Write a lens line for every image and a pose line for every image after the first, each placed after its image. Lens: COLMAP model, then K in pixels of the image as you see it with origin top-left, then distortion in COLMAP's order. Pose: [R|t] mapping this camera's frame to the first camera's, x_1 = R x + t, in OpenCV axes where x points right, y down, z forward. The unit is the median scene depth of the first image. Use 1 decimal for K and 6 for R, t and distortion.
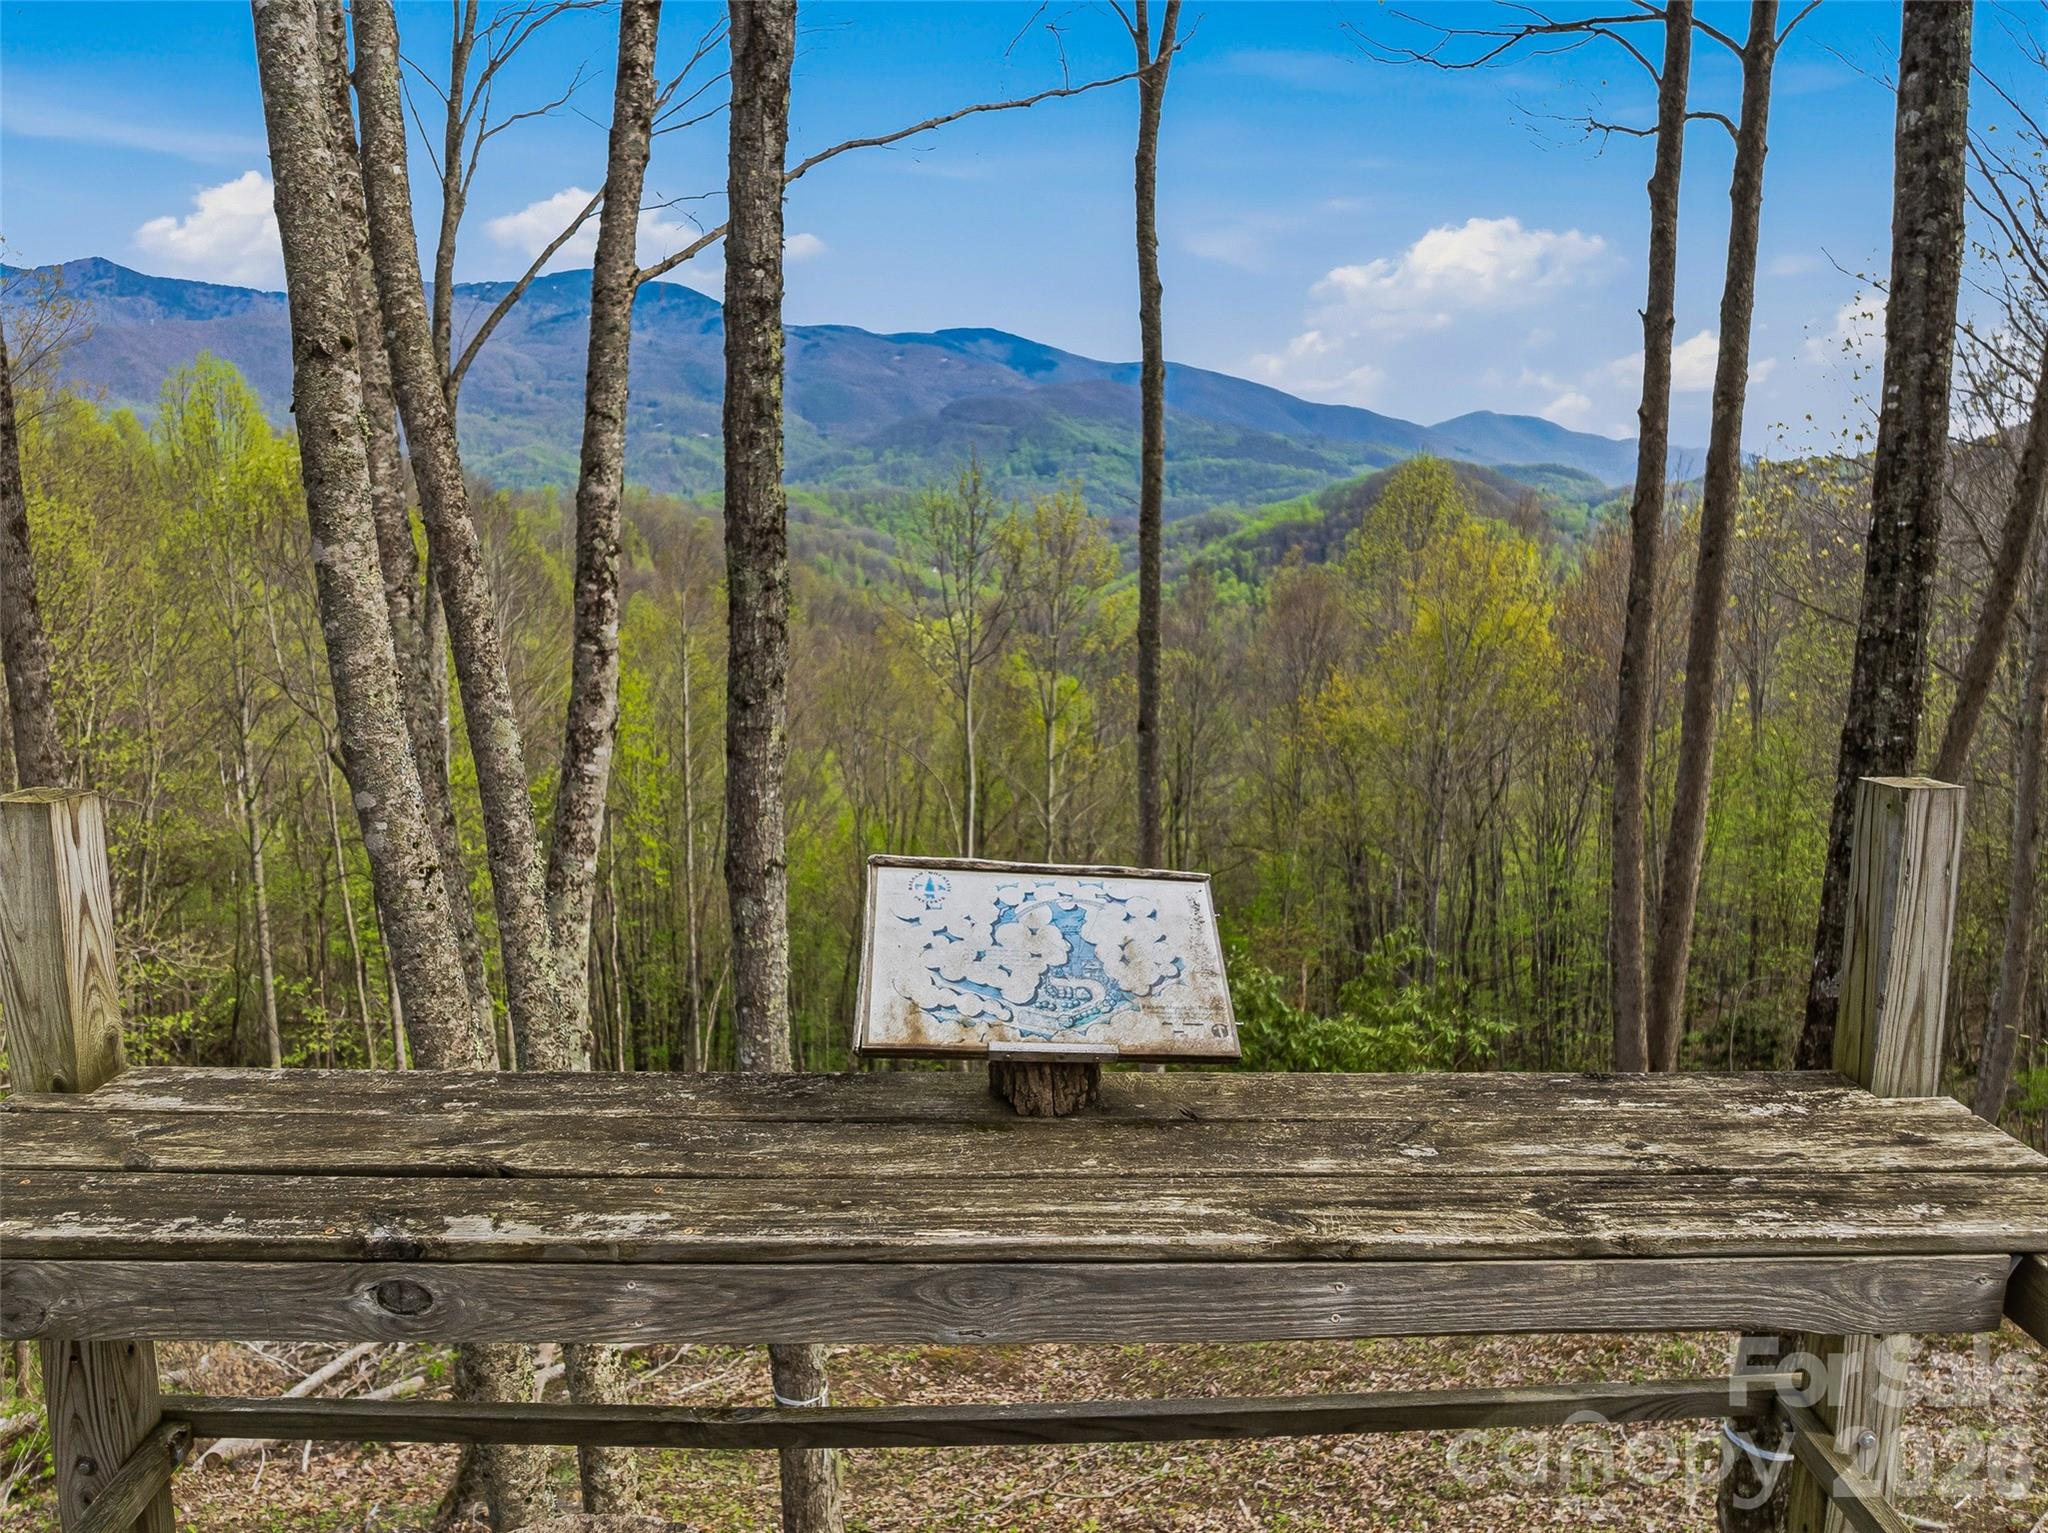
lens RADIAL K [[1441.7, 0, 1025.7], [0, 1441.7, 780.1], [0, 0, 1]] dist [-0.041380, 0.011239]
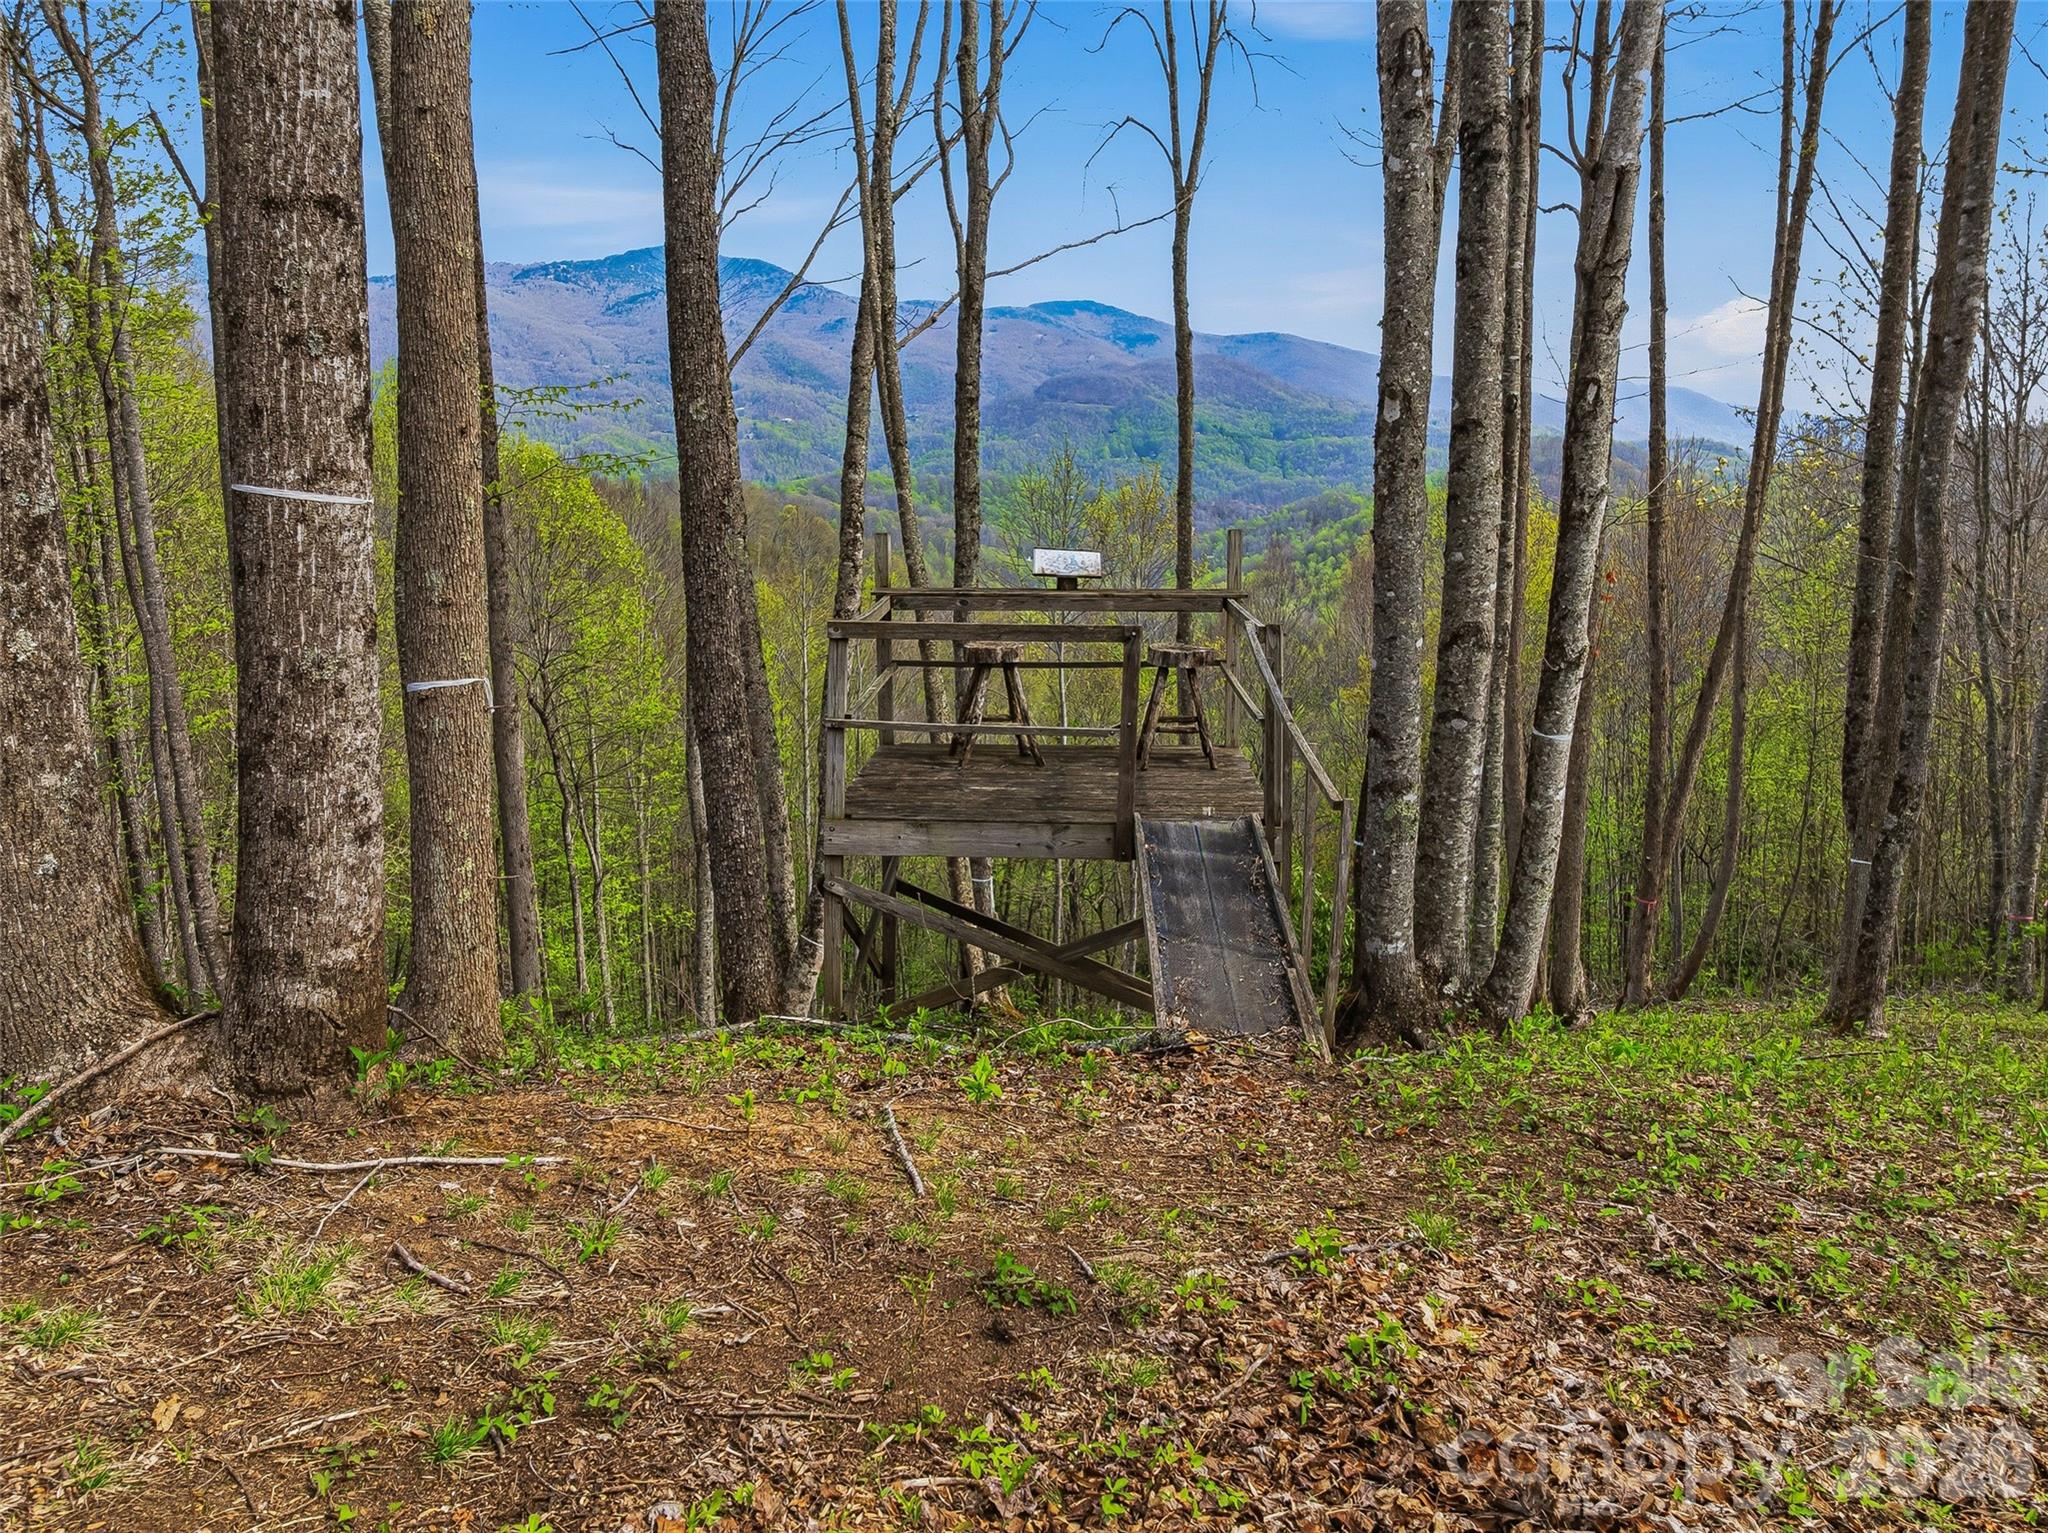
lens RADIAL K [[1544.7, 0, 1023.8], [0, 1544.7, 769.2], [0, 0, 1]] dist [-0.034716, -0.001881]
pose [[0.997813, 0.001119, -0.066083, 0.007542], [-0.001748, 0.999954, -0.009452, 0.030727], [0.066070, 0.009547, 0.997769, -0.153549]]
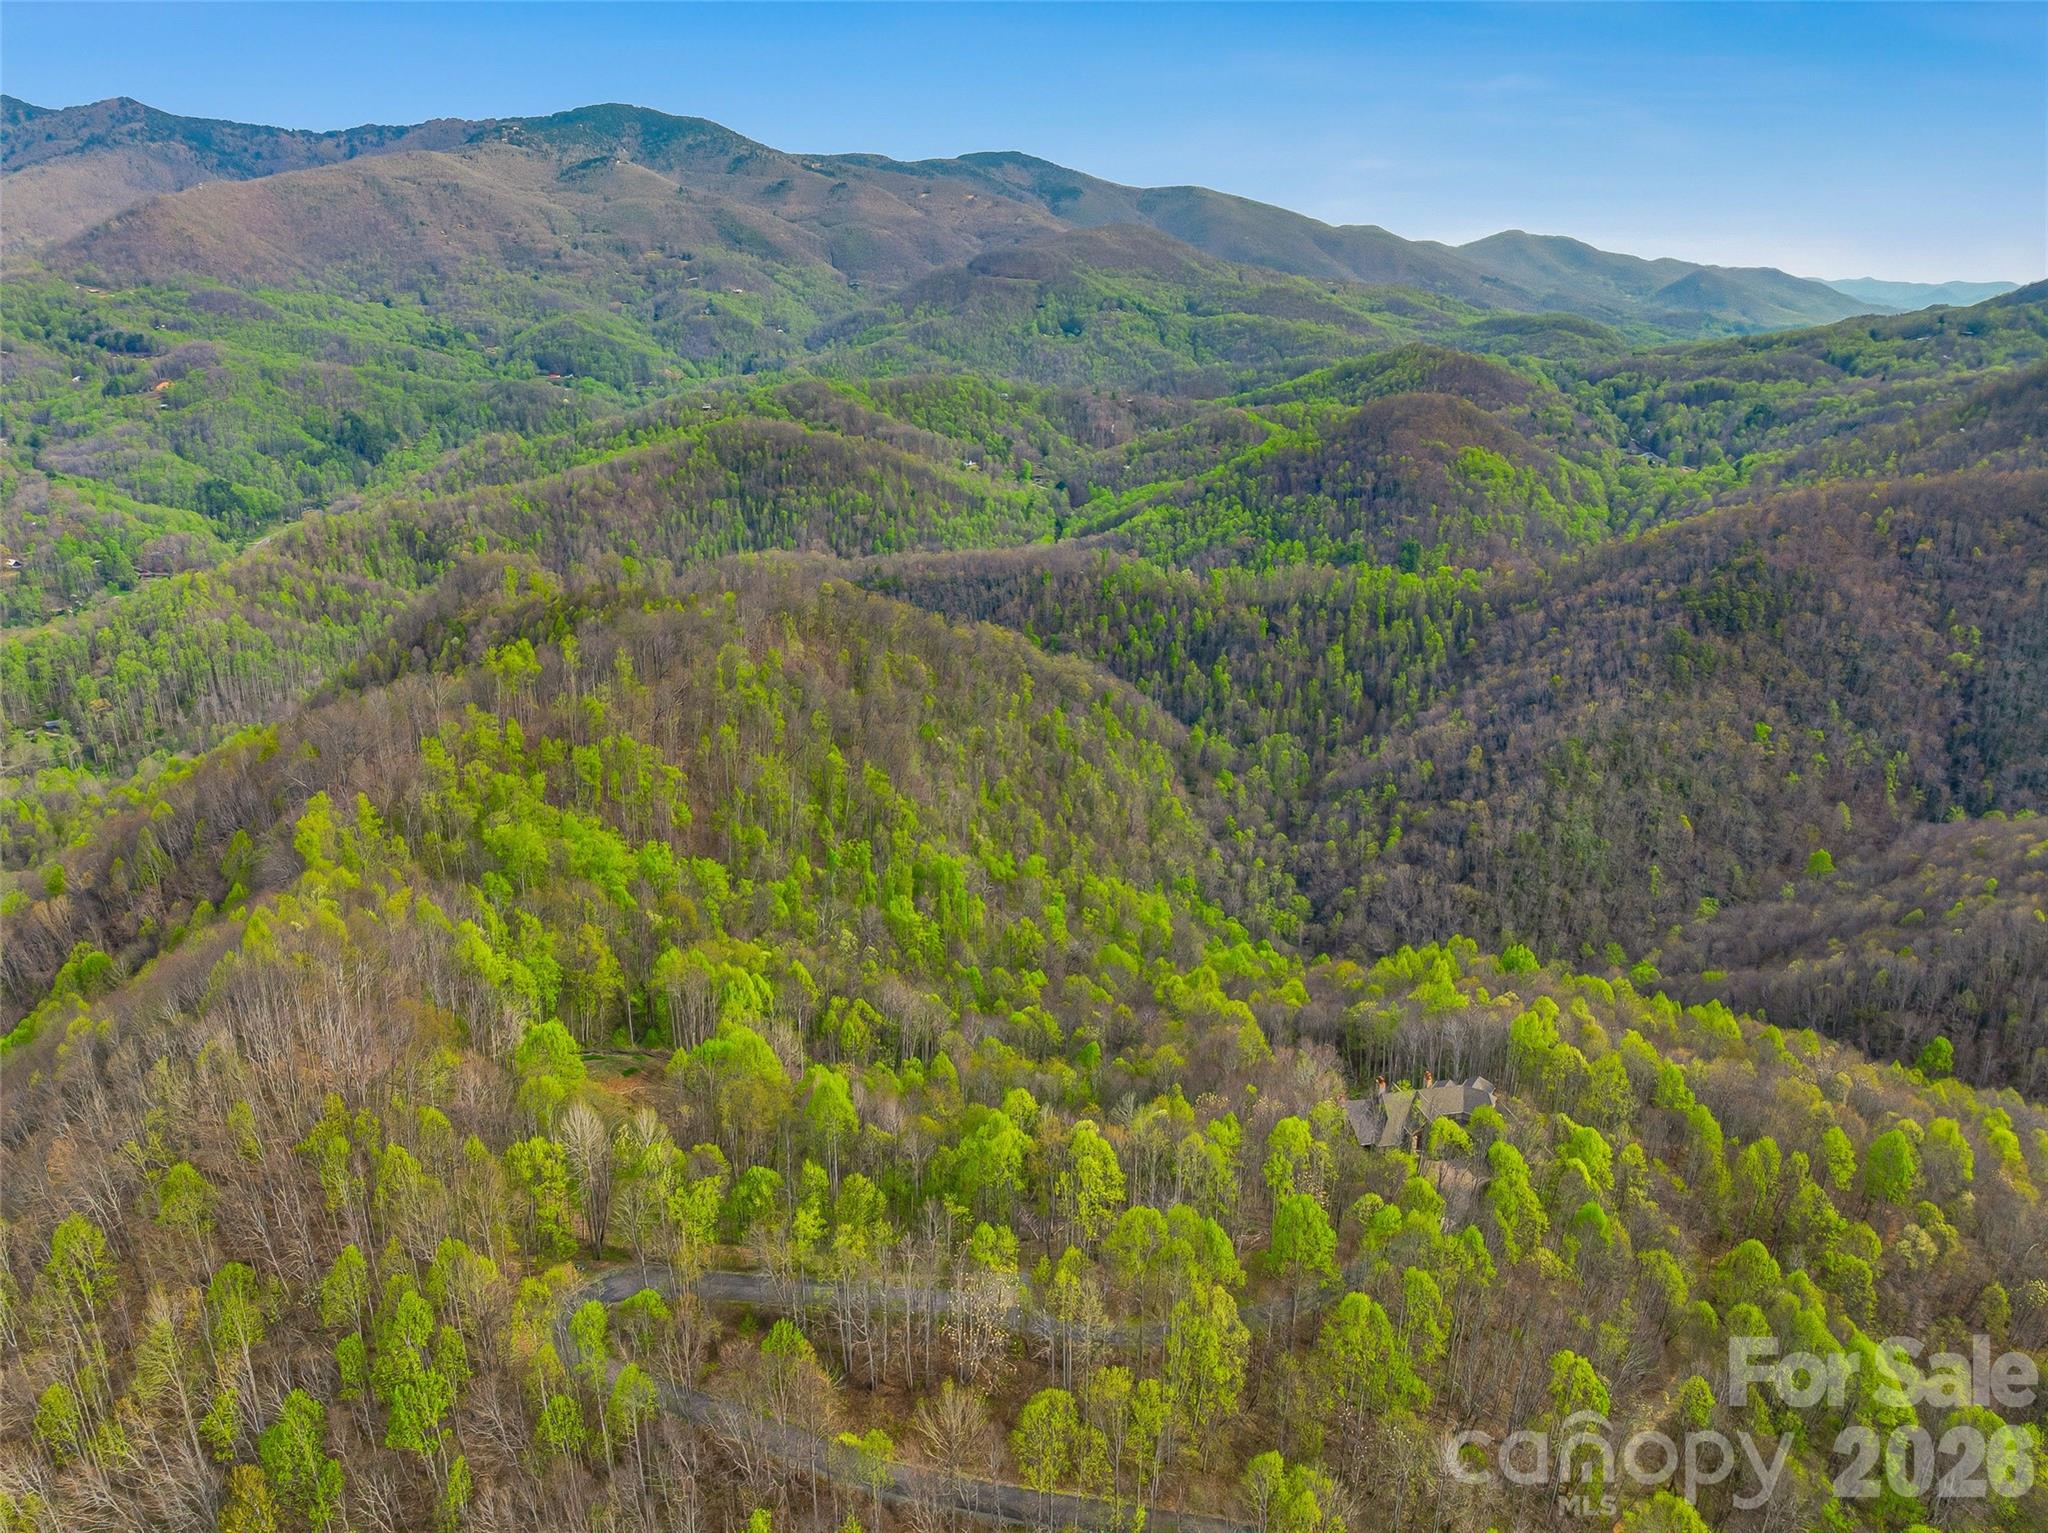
lens RADIAL K [[1441.7, 0, 1026.7], [0, 1441.7, 772.6], [0, 0, 1]] dist [-0.041380, 0.011239]
pose [[0.999877, 0.001647, -0.015589, -0.051583], [0.000280, 0.992429, 0.122823, -0.760716], [0.015673, -0.122813, 0.992306, -1.663665]]
